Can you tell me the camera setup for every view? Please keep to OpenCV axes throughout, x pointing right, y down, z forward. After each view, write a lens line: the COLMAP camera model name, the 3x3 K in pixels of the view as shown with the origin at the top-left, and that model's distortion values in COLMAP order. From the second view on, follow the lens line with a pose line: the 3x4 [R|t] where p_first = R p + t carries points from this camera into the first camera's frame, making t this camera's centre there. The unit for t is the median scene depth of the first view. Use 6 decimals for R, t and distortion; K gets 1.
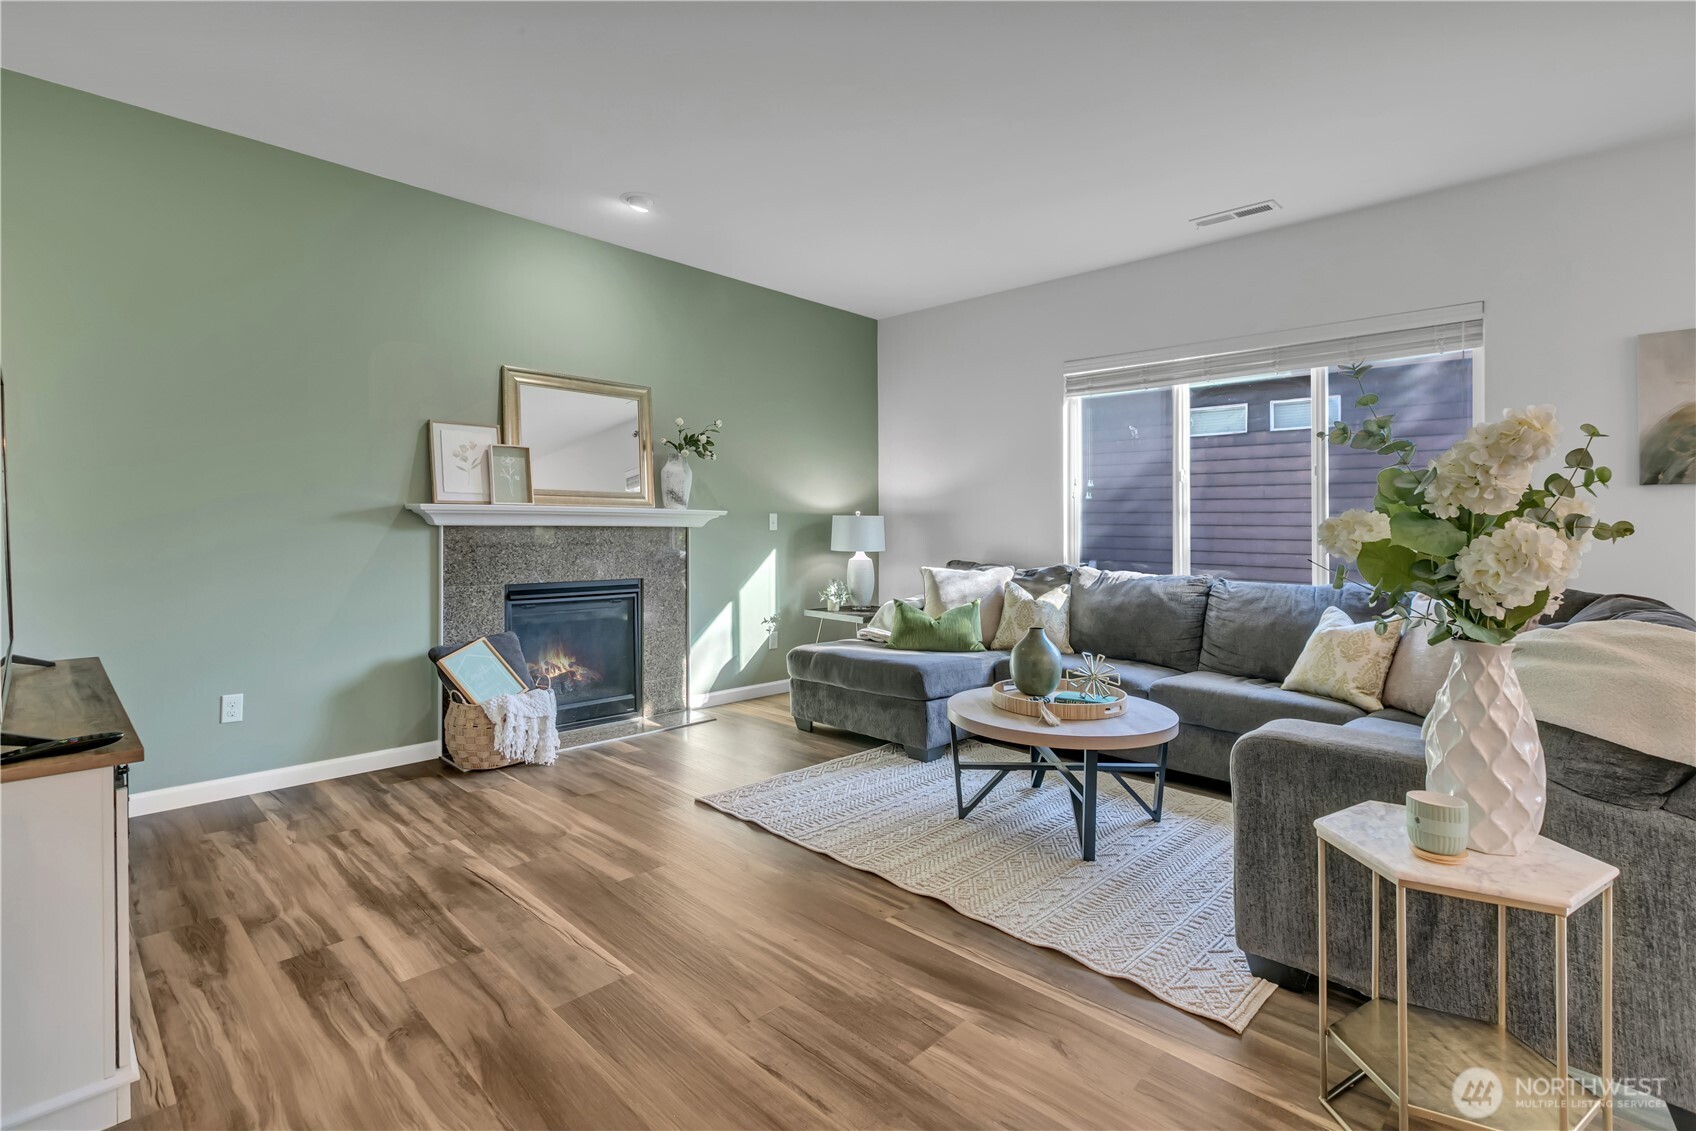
lens RADIAL K [[808.7, 0, 806.0], [0, 808.7, 486.2], [0, 0, 1]] dist [0.041297, -0.000373]
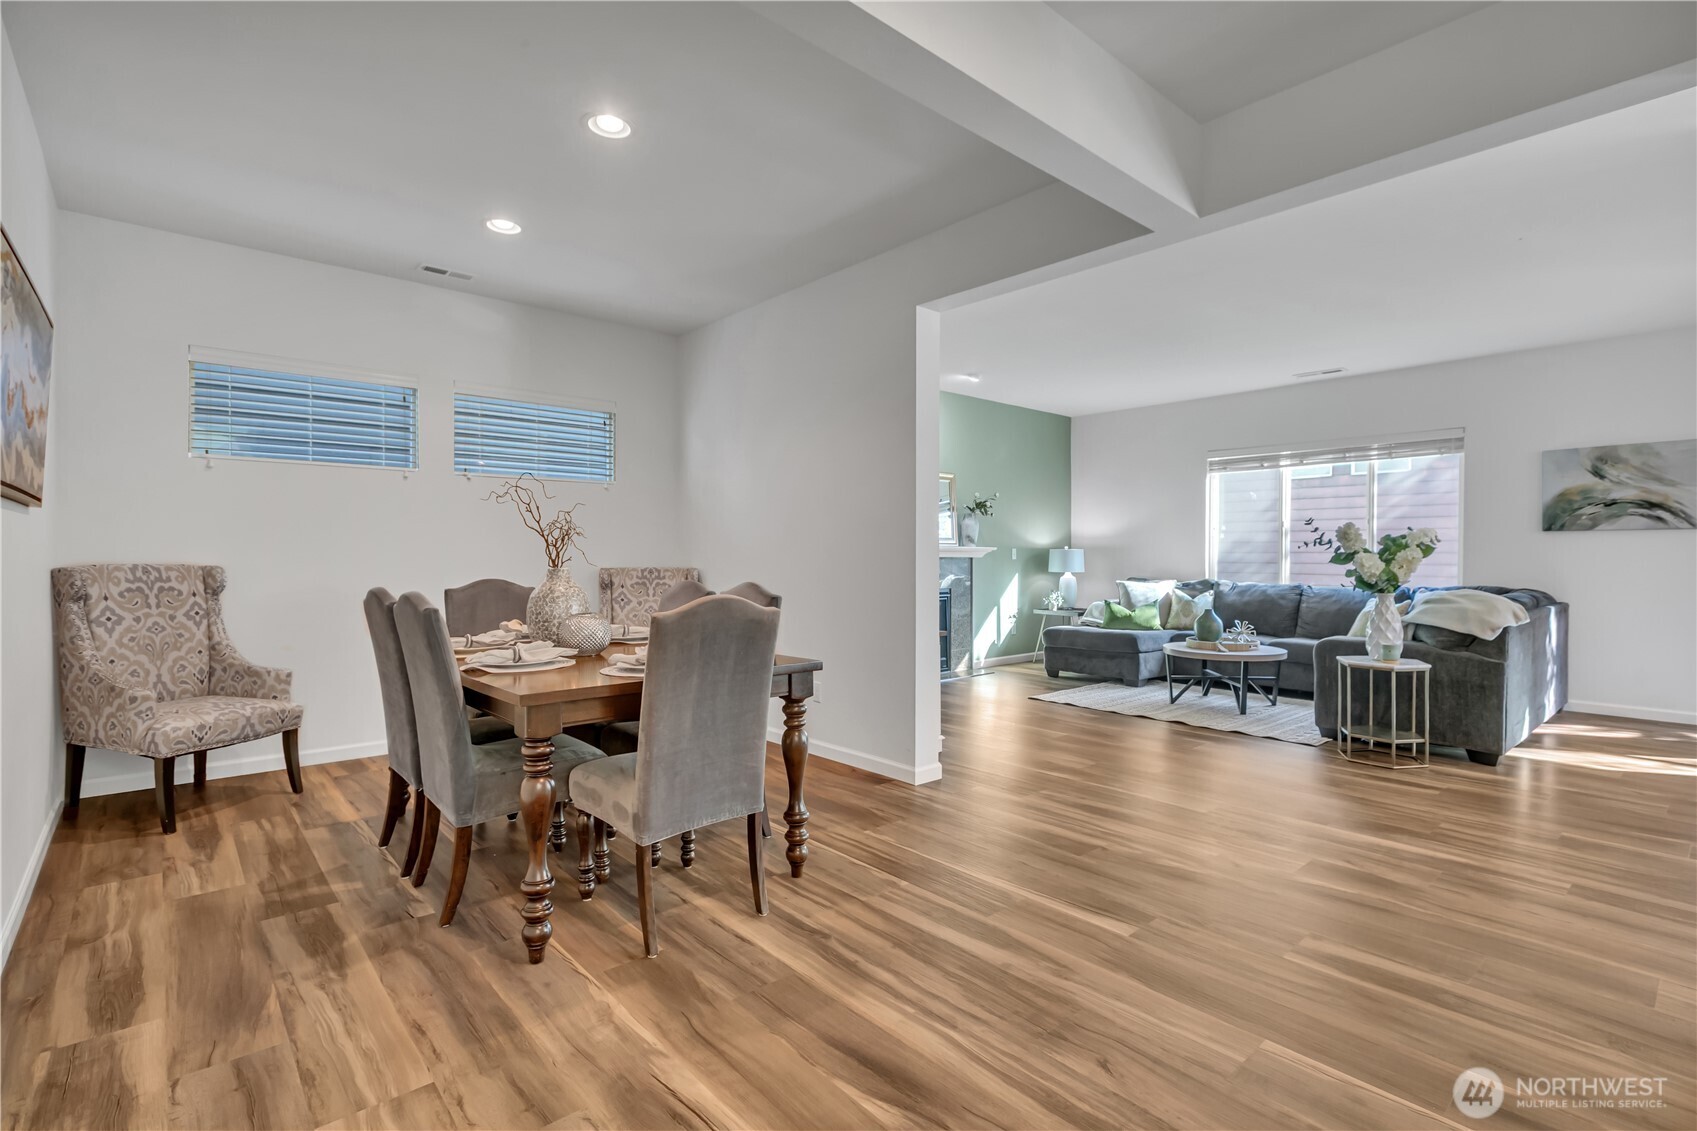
lens RADIAL K [[784.8, 0, 867.5], [0, 784.8, 546.8], [0, 0, 1]] dist [0.067396, -0.000008]
pose [[0.999454, -0.007242, -0.032232, -0.320765], [0.008453, 0.999258, 0.037568, -0.034166], [0.031936, -0.037820, 0.998774, -0.620732]]
